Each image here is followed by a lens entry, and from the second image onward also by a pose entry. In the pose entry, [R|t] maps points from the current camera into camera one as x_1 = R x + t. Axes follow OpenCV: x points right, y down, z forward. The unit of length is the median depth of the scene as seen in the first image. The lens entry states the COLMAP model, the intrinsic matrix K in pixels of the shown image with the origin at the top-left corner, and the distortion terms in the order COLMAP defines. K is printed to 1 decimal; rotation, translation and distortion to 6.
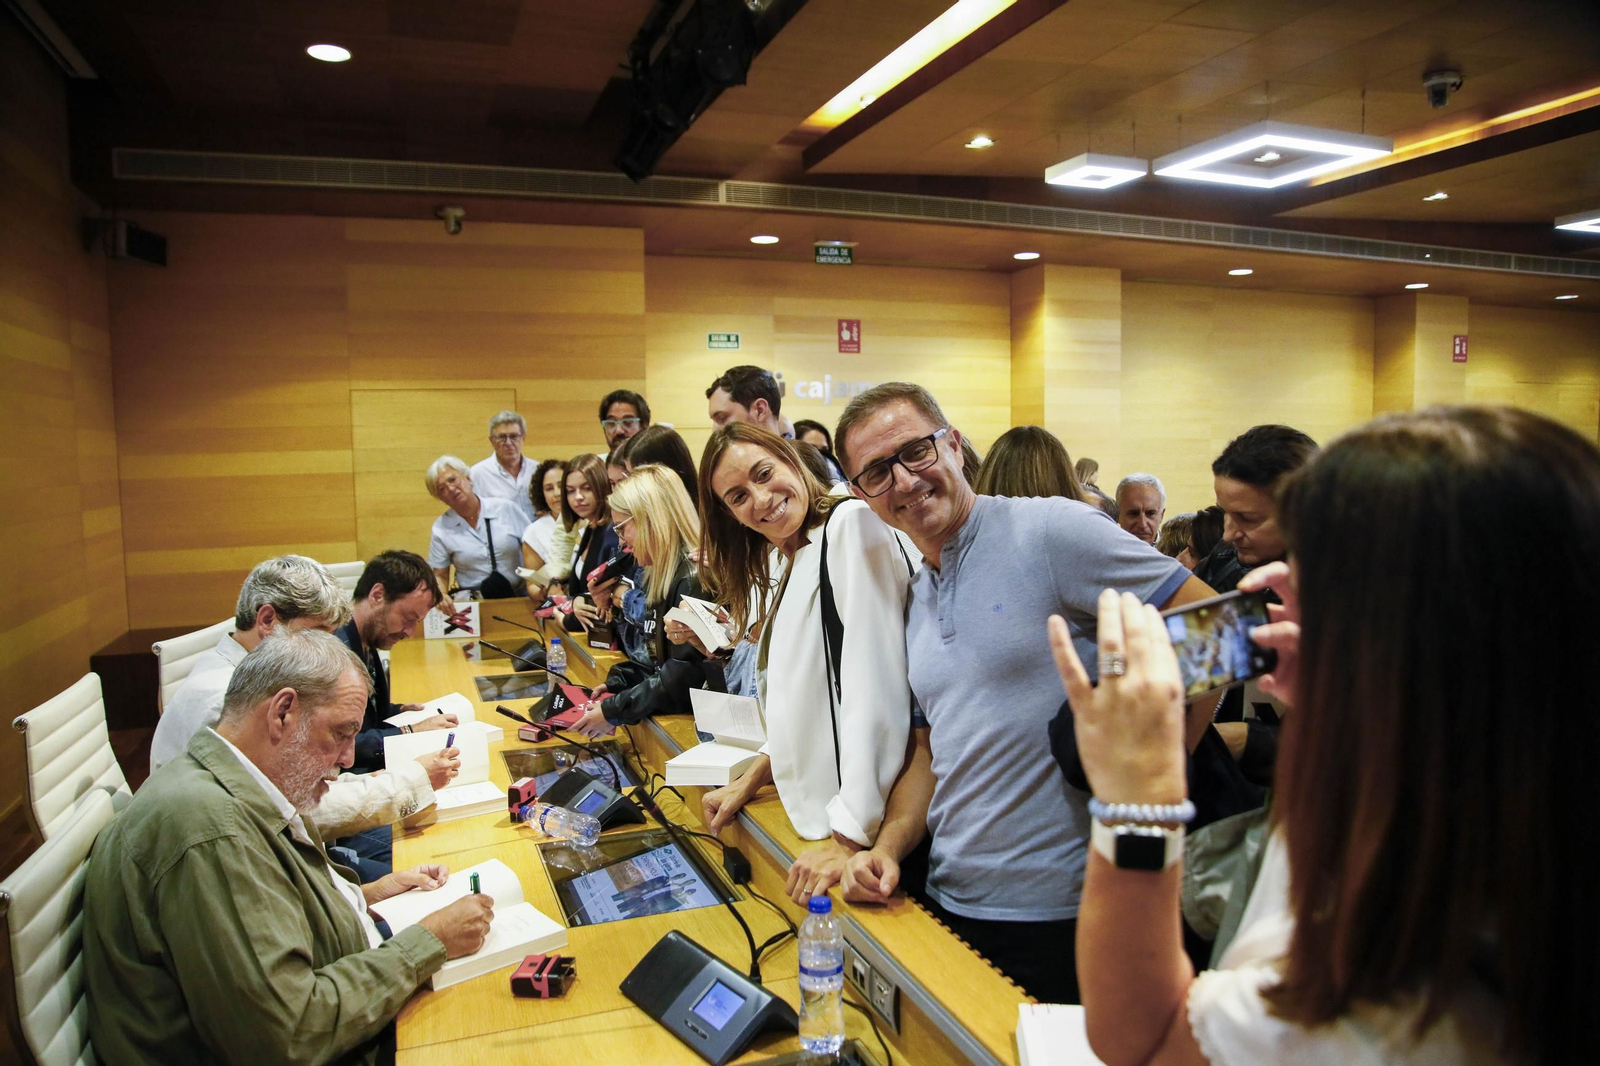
lens RADIAL K [[1095.3, 0, 798.6], [0, 1095.3, 541.3], [0, 0, 1]] dist [-0.109480, 0.065128]
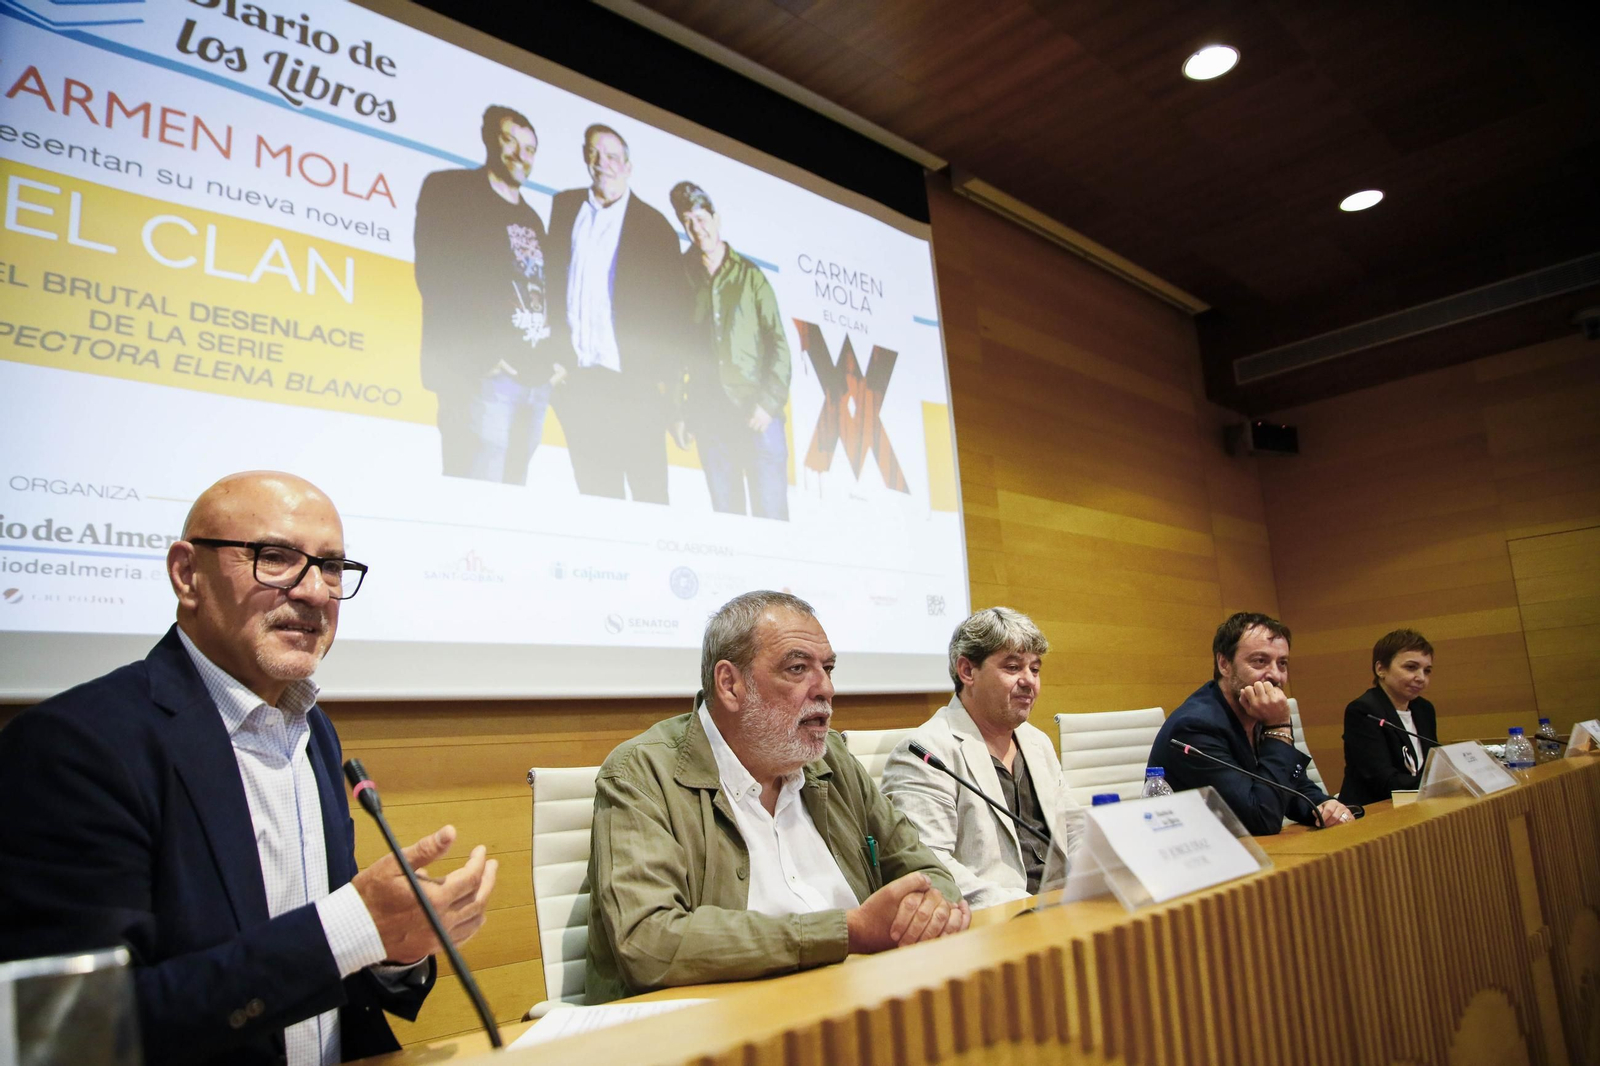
lens RADIAL K [[1095.3, 0, 805.4], [0, 1095.3, 531.2], [0, 0, 1]] dist [-0.109480, 0.065128]
pose [[0.415190, -0.186658, -0.890380, 0.134414], [-0.025583, 0.975942, -0.216525, 0.060156], [0.909375, 0.112678, 0.400426, 0.117661]]
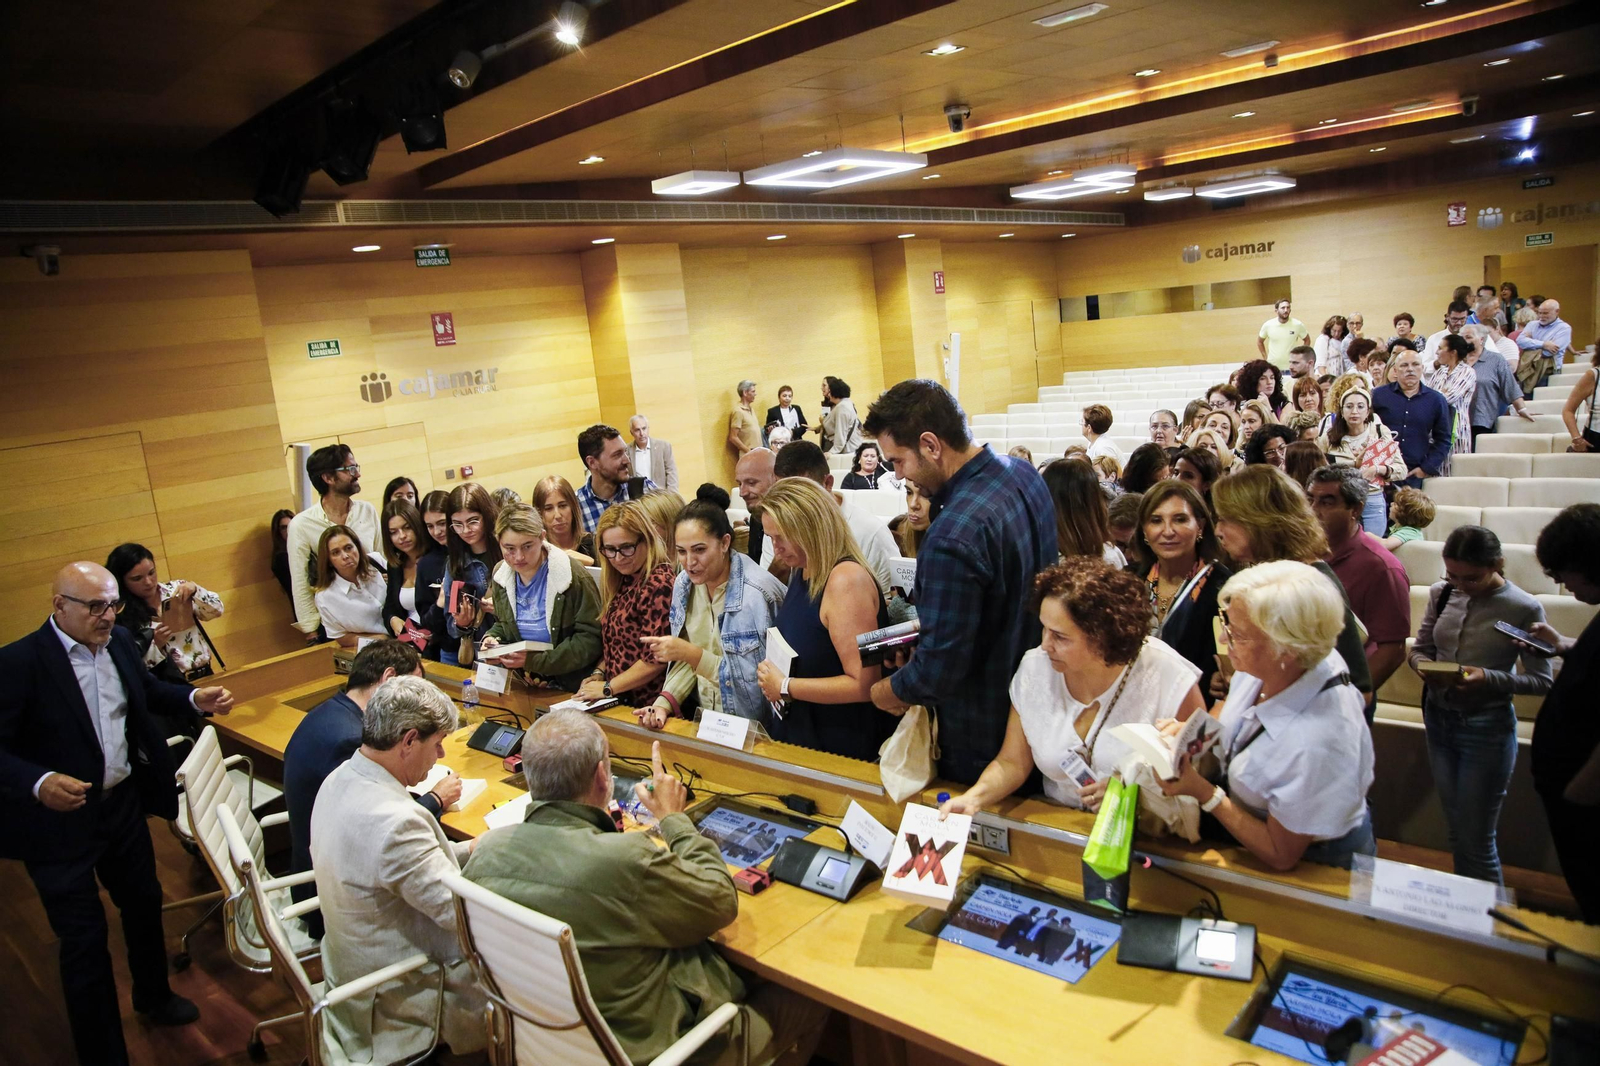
lens RADIAL K [[1095.3, 0, 793.7], [0, 1095.3, 563.1], [0, 0, 1]] dist [-0.109480, 0.065128]
pose [[0.886471, -0.177786, 0.427272, -0.189551], [0.141706, 0.983194, 0.115102, -0.058790], [-0.440555, -0.041488, 0.896767, -0.094052]]
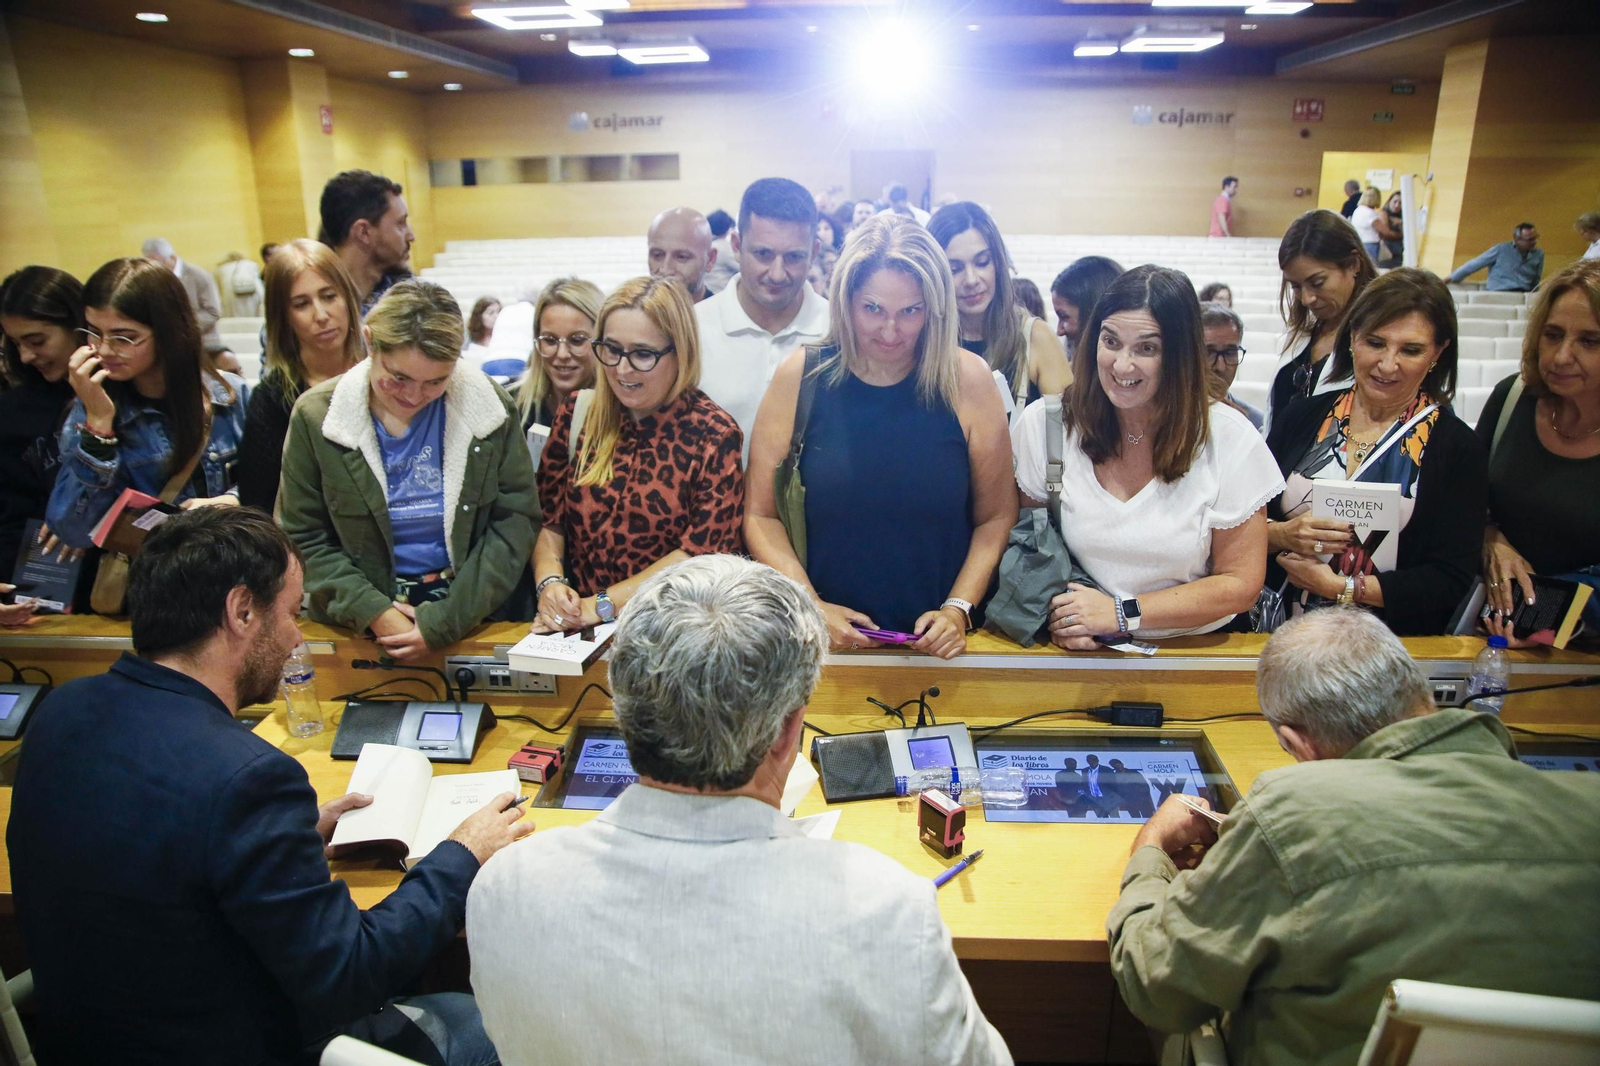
lens RADIAL K [[1095.3, 0, 794.6], [0, 1095.3, 541.8], [0, 0, 1]] dist [-0.109480, 0.065128]
pose [[0.424691, -0.278200, 0.861535, -0.294375], [0.091878, 0.959947, 0.264688, -0.040918], [-0.900664, -0.033255, 0.433242, 0.255966]]
